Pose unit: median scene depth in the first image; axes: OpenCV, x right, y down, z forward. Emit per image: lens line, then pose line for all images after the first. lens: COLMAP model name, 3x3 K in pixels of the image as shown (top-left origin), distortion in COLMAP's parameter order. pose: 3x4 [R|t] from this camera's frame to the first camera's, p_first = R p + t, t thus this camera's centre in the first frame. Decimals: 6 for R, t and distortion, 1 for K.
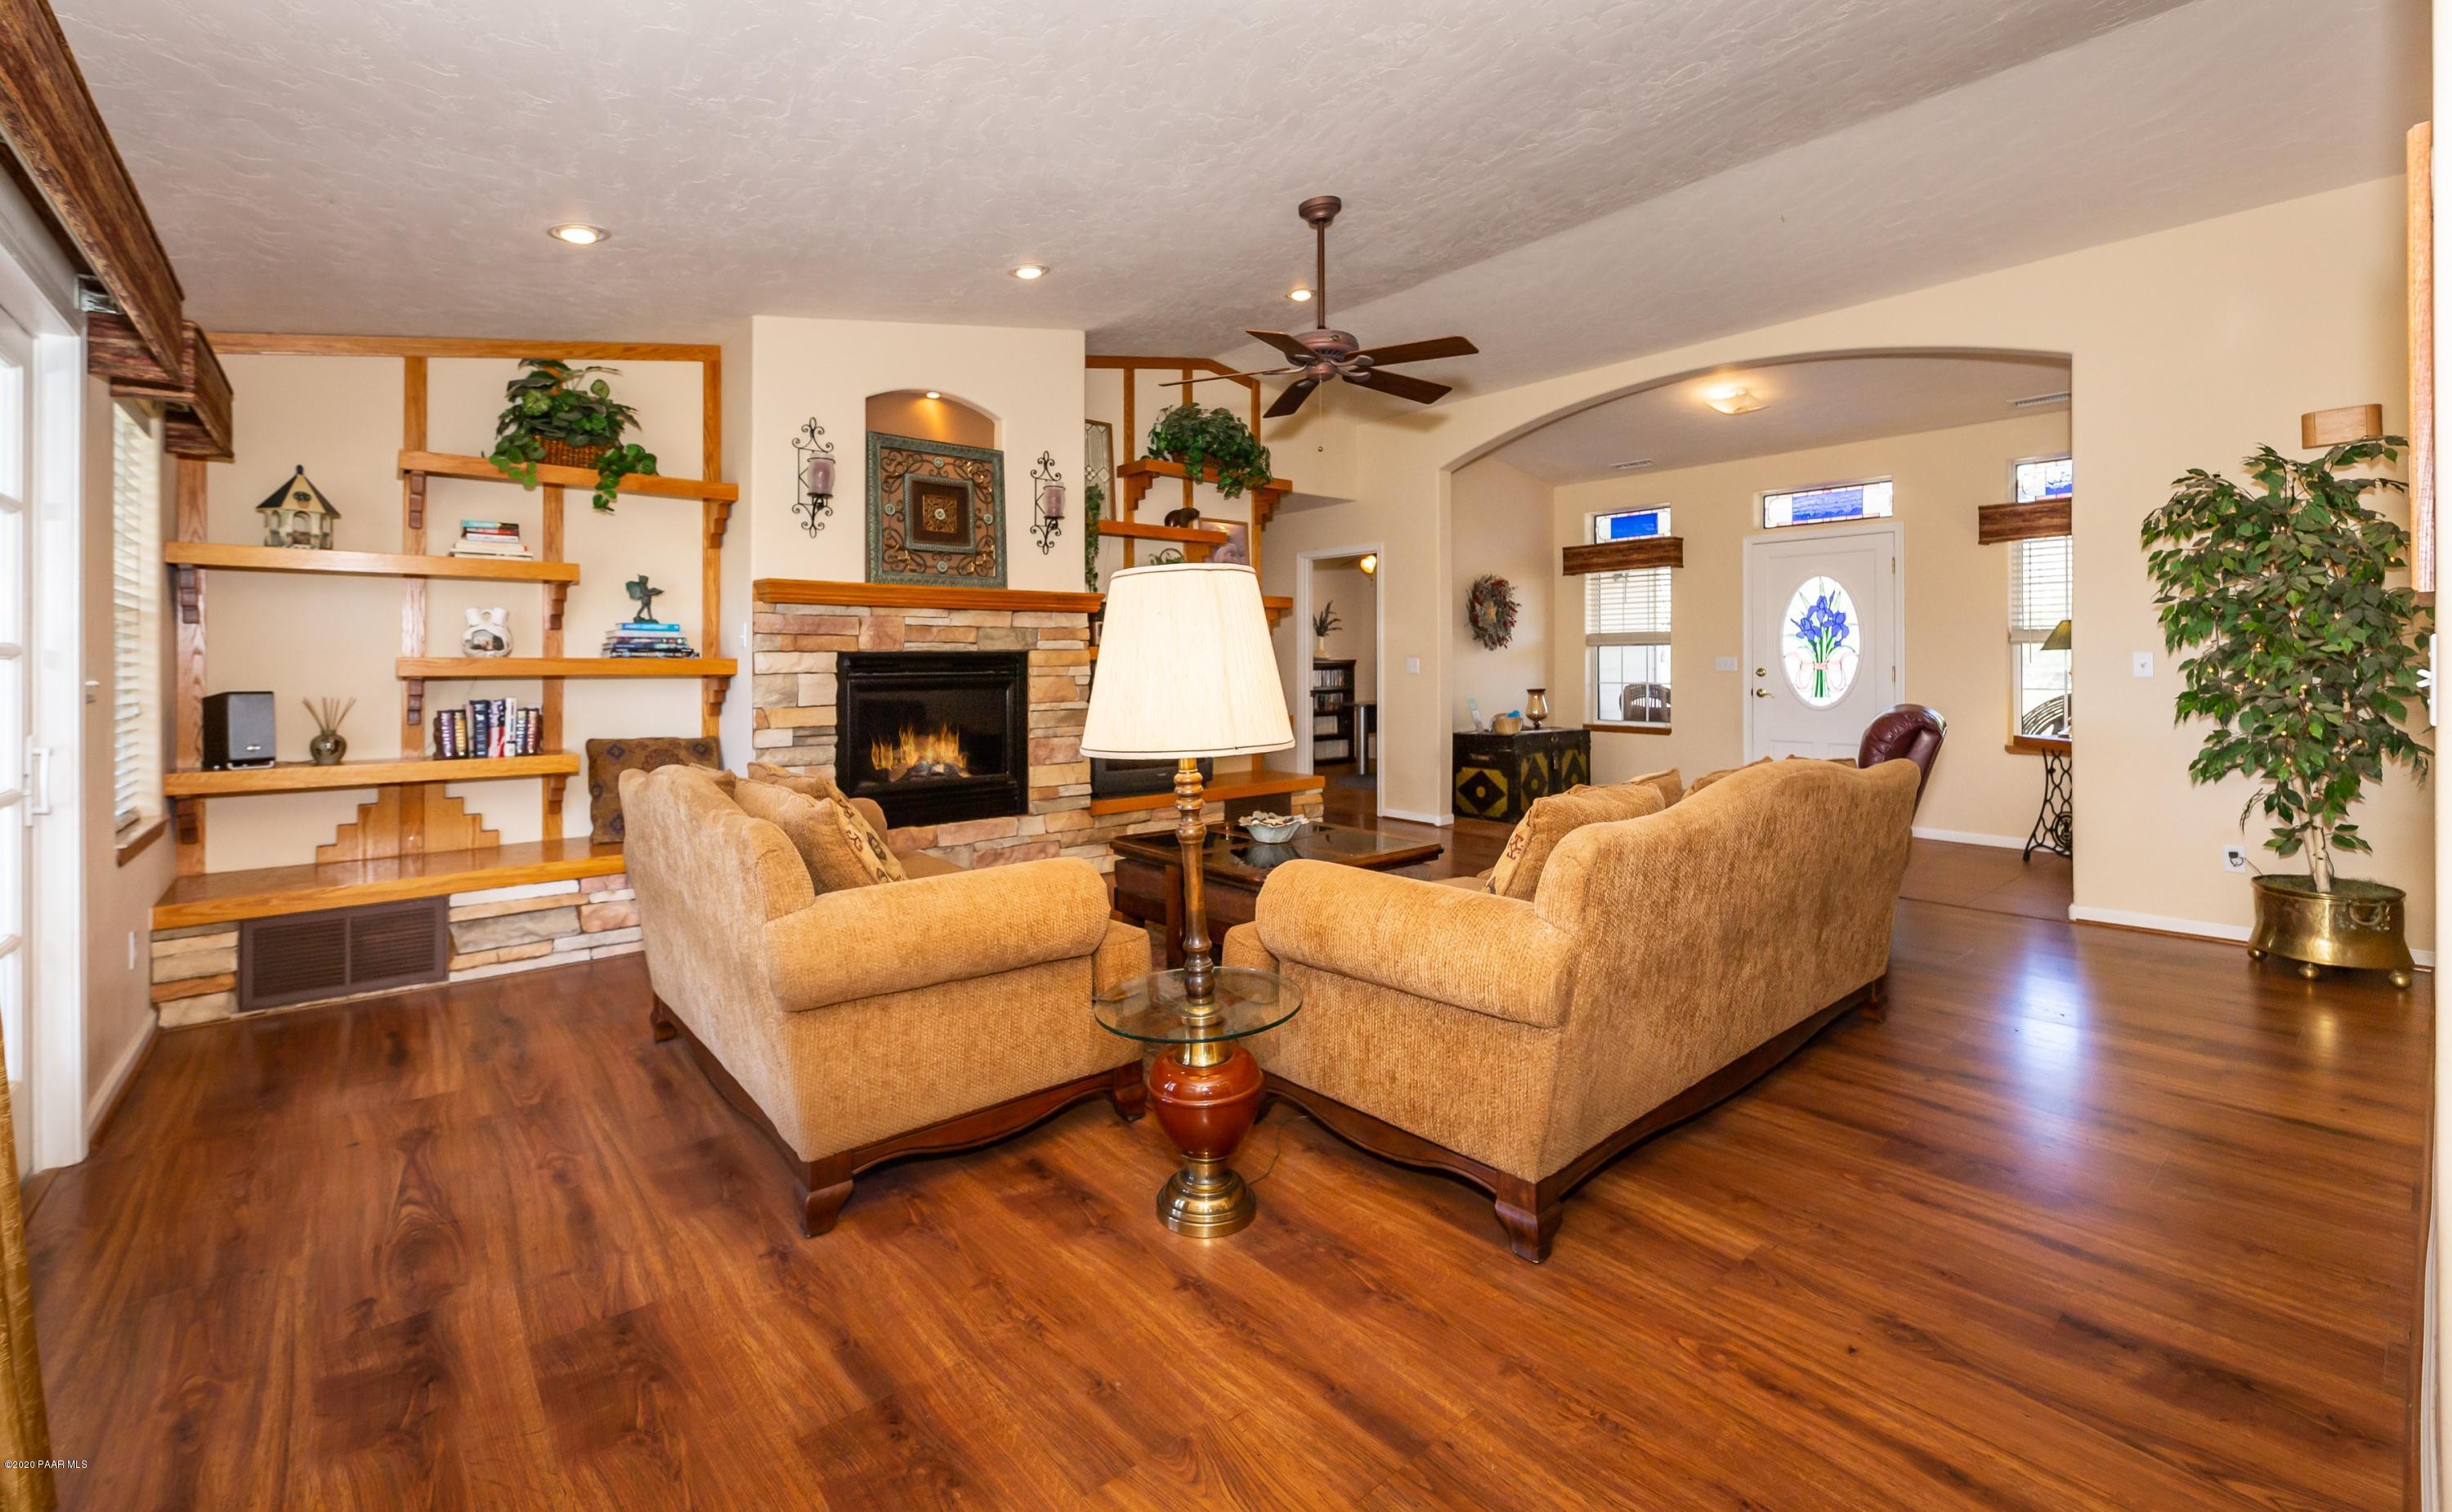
lens RADIAL K [[1004.0, 0, 1219.8], [0, 1004.0, 658.4], [0, 0, 1]] dist [0.001992, -0.002862]
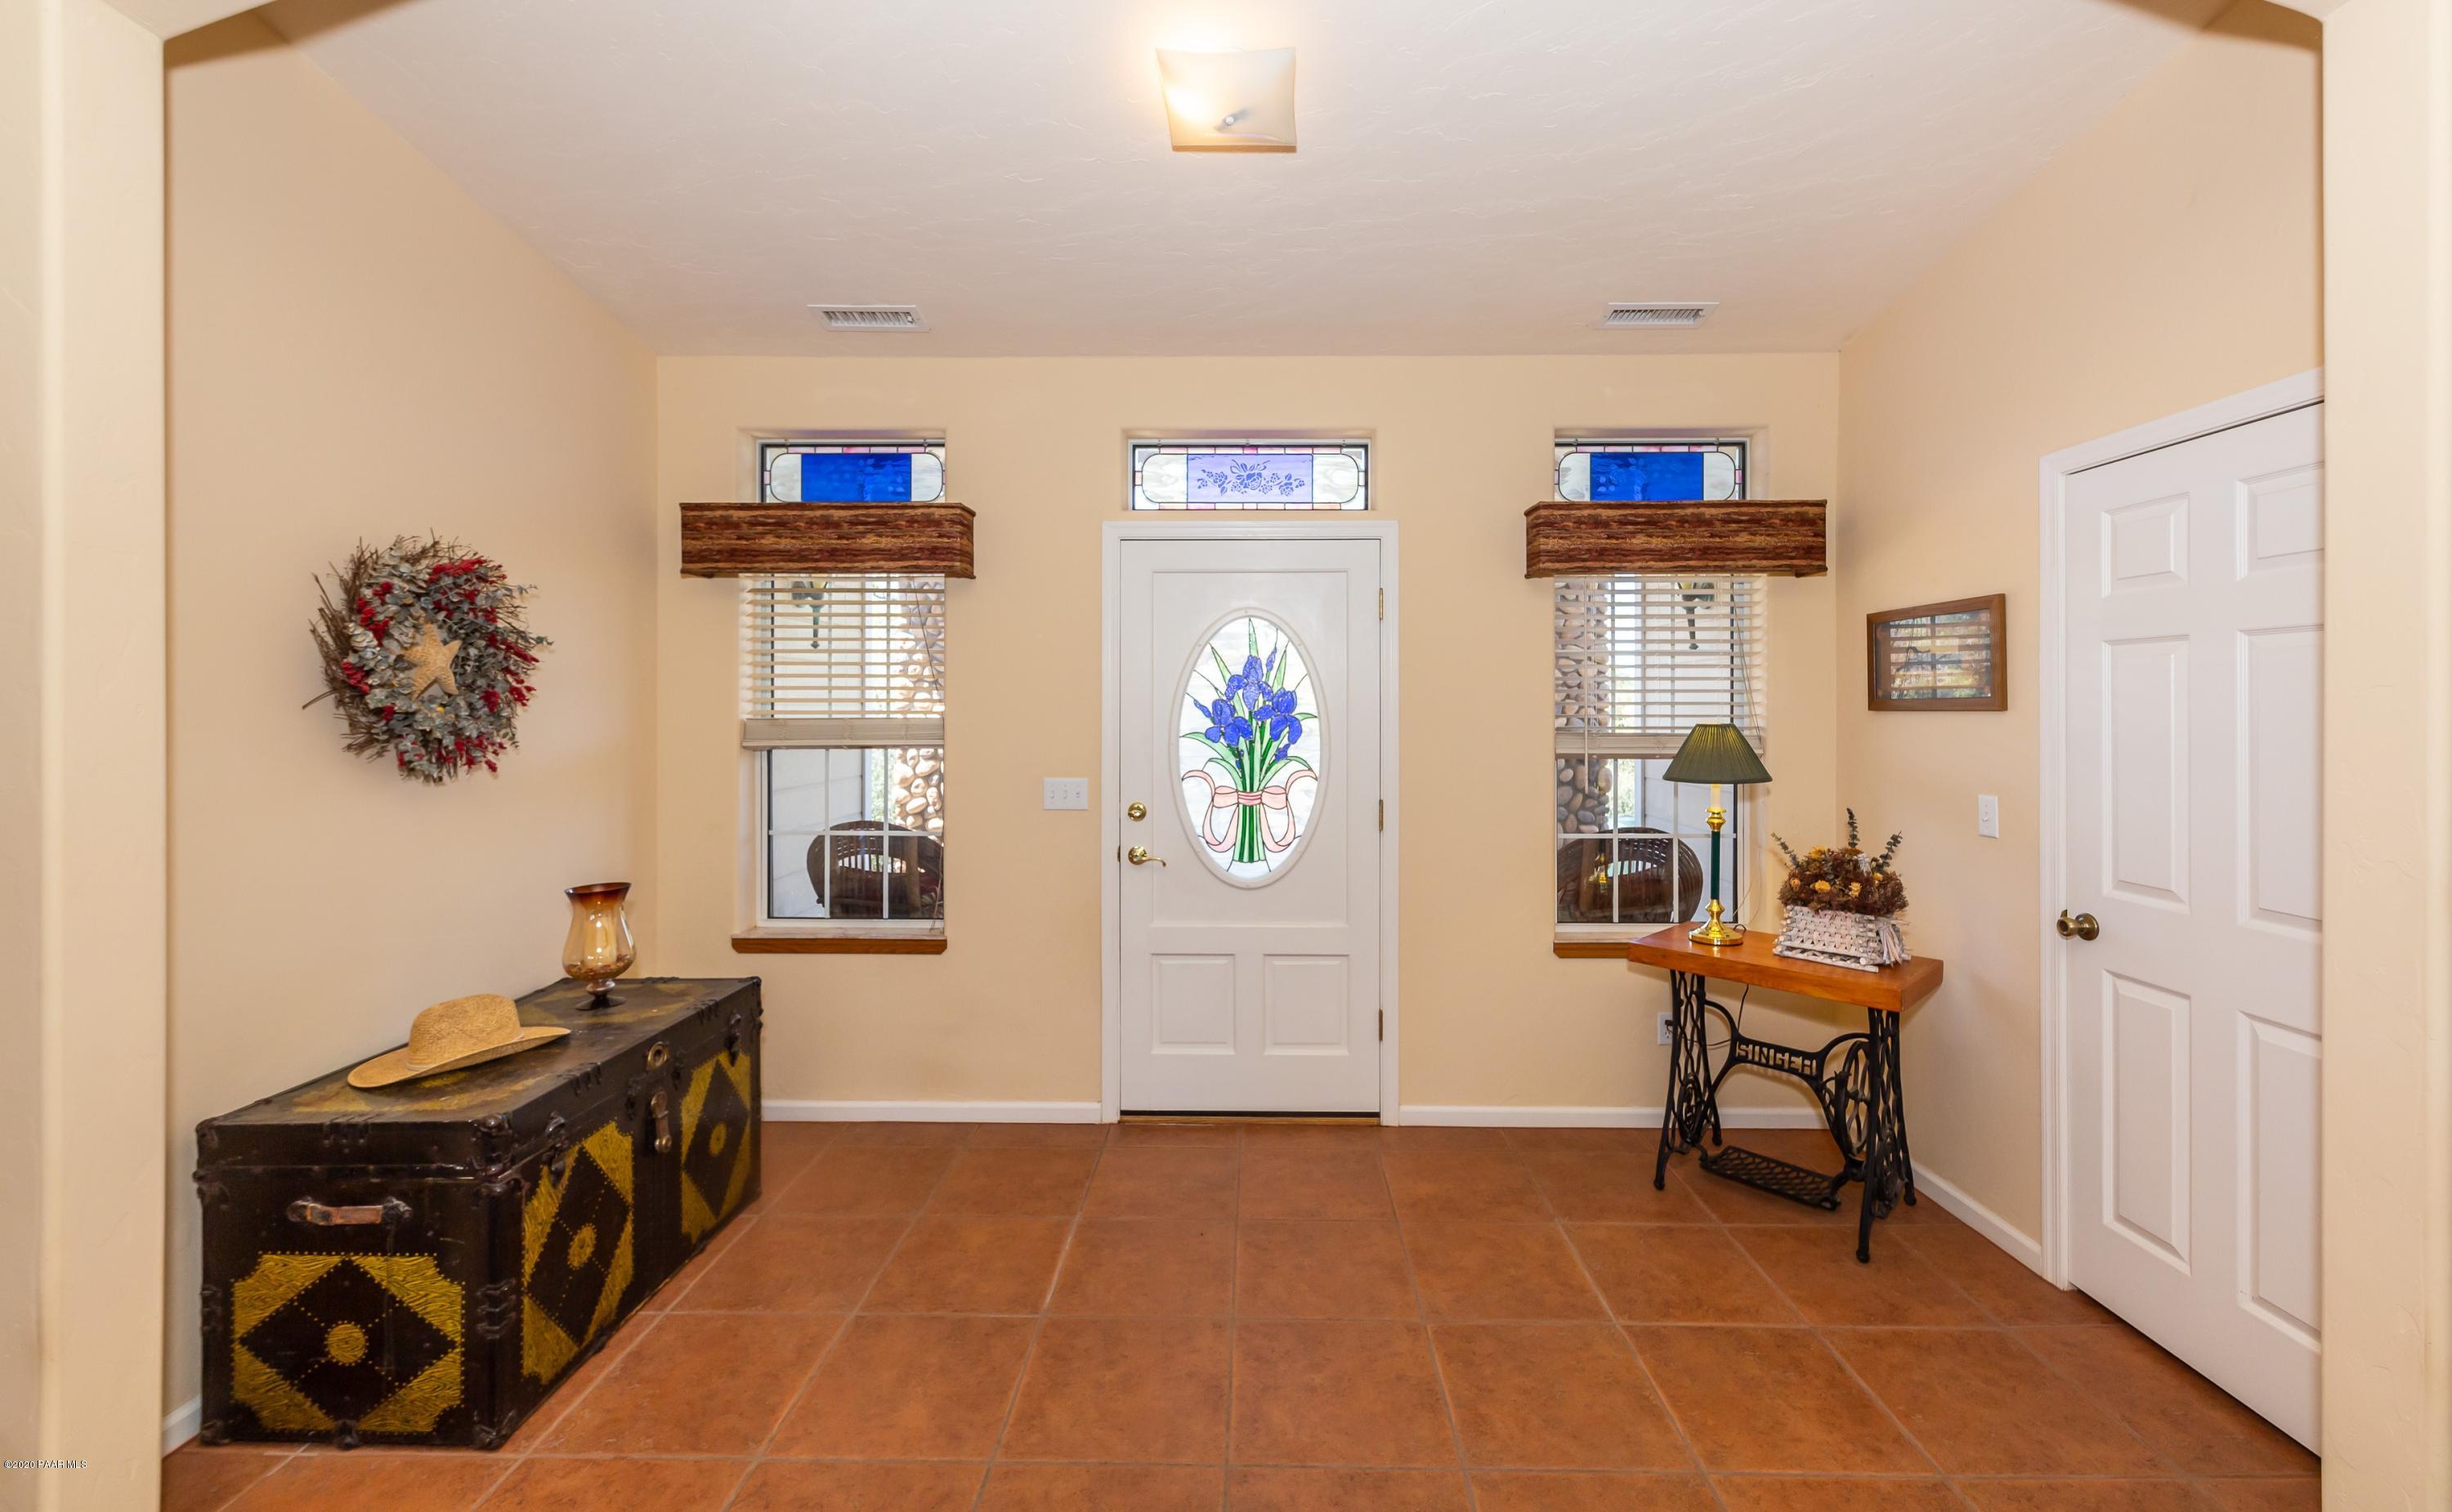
lens RADIAL K [[1004.0, 0, 1246.9], [0, 1004.0, 718.4], [0, 0, 1]] dist [0.001992, -0.002862]
pose [[0.660242, -0.001612, 0.751051, 0.216939], [-0.007124, 0.999939, 0.008409, -0.034381], [-0.751019, -0.010902, 0.660191, 0.646626]]
